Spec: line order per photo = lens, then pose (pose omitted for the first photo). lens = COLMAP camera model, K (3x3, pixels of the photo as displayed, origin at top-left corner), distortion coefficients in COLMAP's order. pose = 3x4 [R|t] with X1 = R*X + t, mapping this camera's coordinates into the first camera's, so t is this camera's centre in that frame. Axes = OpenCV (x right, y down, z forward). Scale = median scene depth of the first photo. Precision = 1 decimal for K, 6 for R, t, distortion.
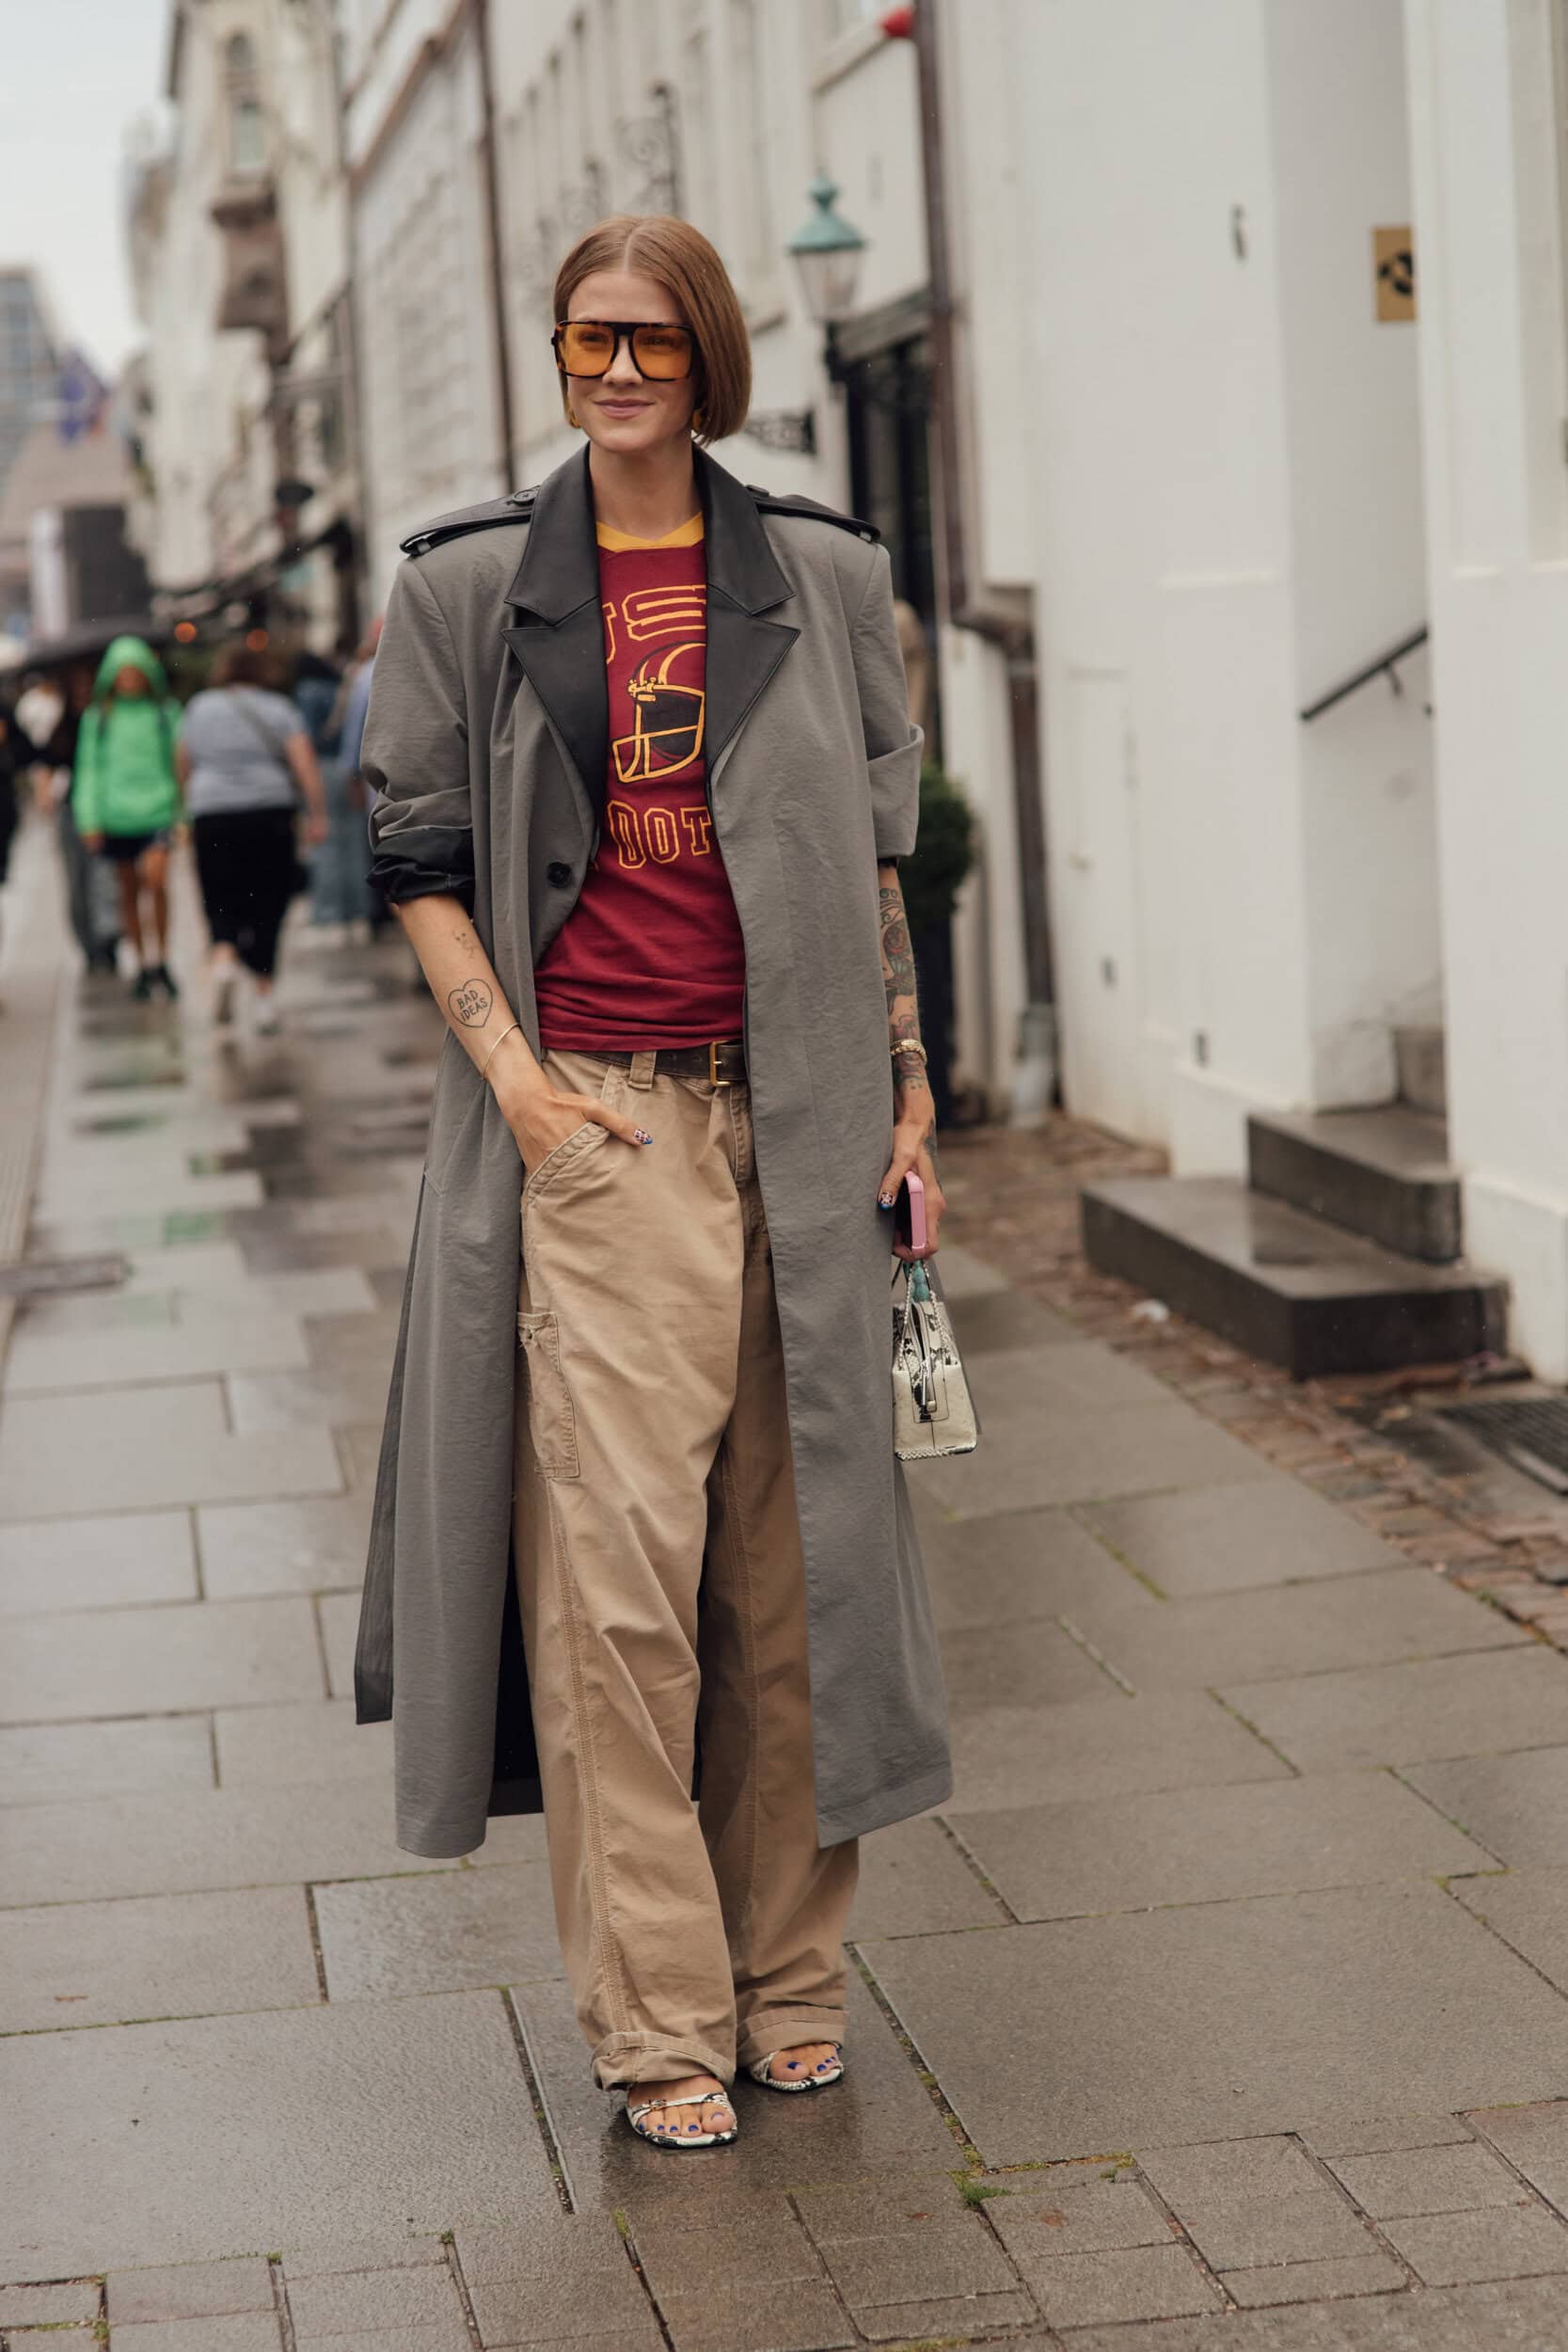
lens RADIAL K [[5690.9, 0, 784.0], [0, 5690.9, 1176.0], [0, 0, 1]] dist [-0.020603, -0.437155]
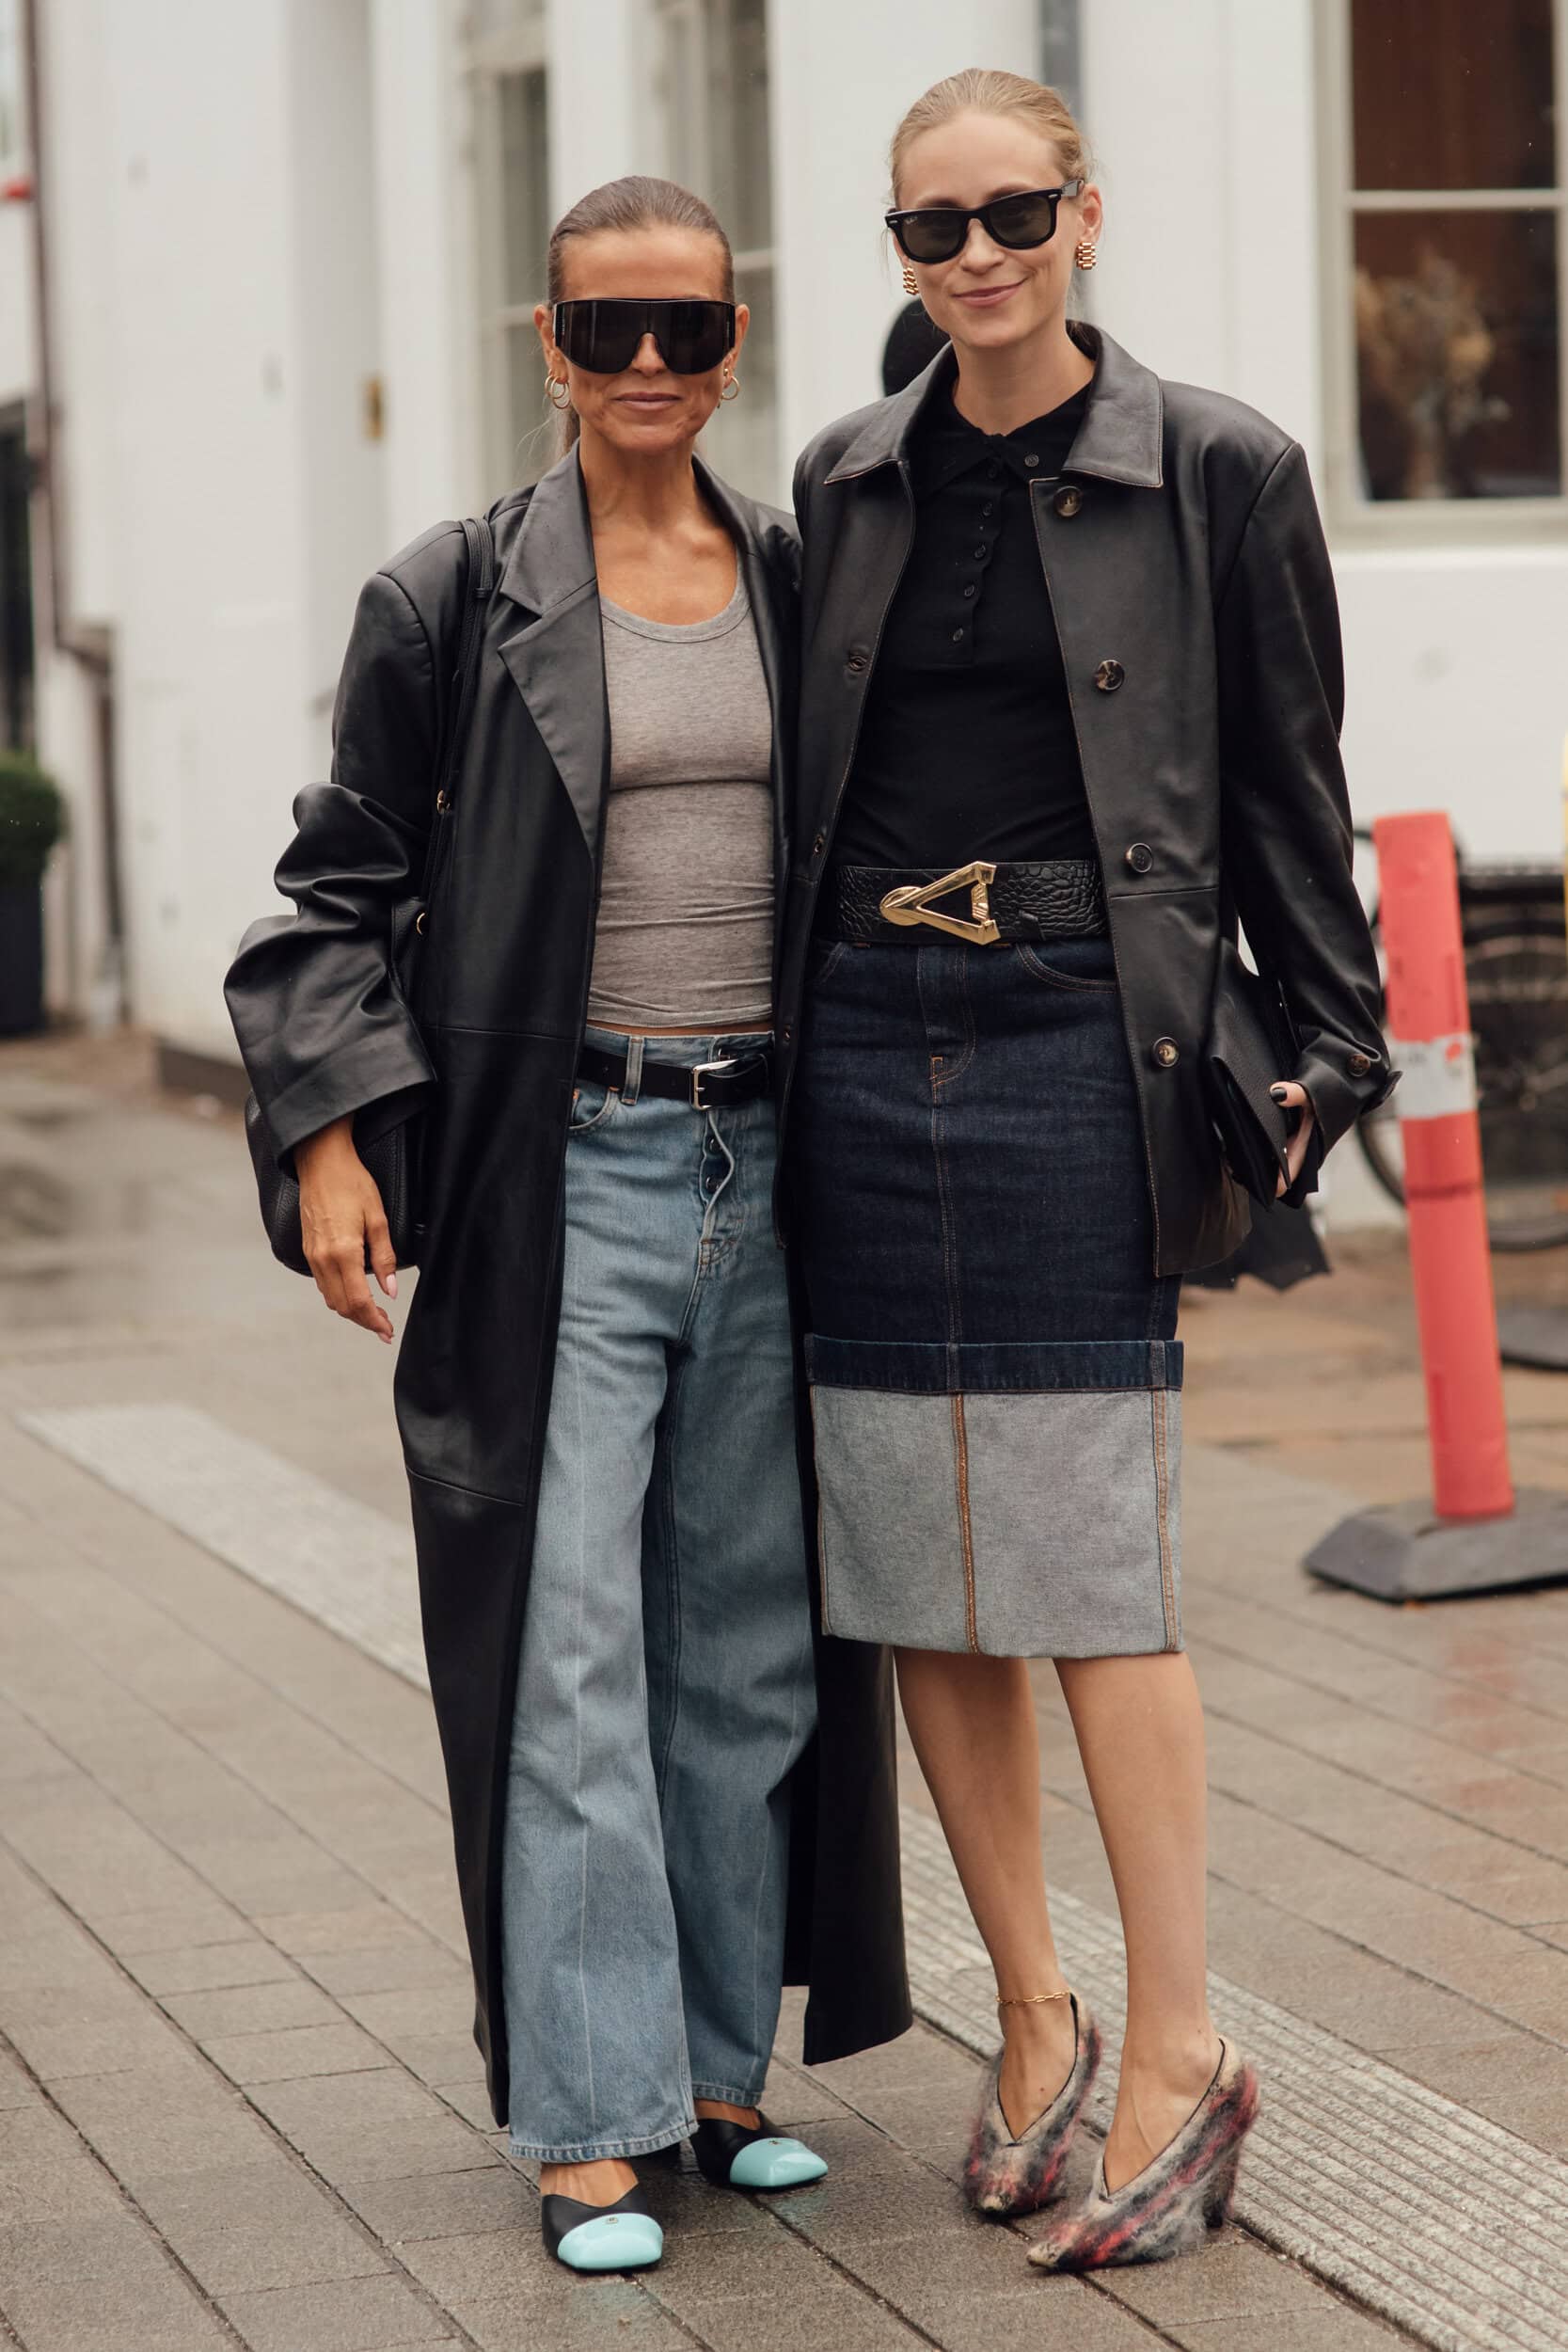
lens RADIAL K [[5690.9, 0, 784.0], [0, 5690.9, 1176.0], [0, 0, 1]] dist [-0.020603, -0.437155]
pose [[0.987268, 0.016515, 0.158205, -0.011239], [-0.014136, 0.999770, -0.016150, 0.048557], [-0.158435, 0.013708, 0.987274, -0.374926]]
